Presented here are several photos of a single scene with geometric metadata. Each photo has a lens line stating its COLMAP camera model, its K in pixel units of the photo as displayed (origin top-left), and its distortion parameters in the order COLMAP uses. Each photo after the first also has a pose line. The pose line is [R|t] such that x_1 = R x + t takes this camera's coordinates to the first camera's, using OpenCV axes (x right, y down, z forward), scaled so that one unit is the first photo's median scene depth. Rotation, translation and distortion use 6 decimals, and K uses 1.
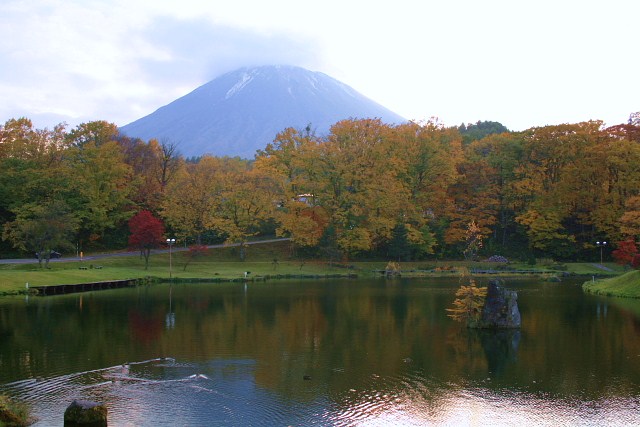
lens RADIAL K [[720.9, 0, 319.6], [0, 720.9, 212.4], [0, 0, 1]] dist [-0.013720, 0.000000]
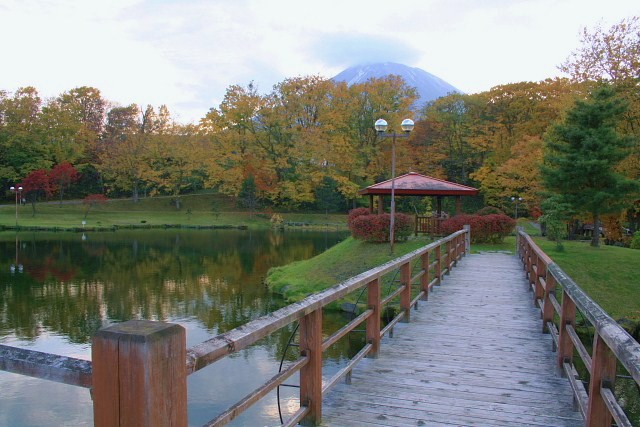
lens RADIAL K [[538.4, 0, 319.9], [0, 538.4, 219.5], [0, 0, 1]] dist [-0.111967, 0.054992]
pose [[0.982558, 0.023476, -0.184470, 0.235107], [-0.008436, 0.996605, 0.081896, 0.013518], [0.185766, -0.078911, 0.979420, 0.253030]]
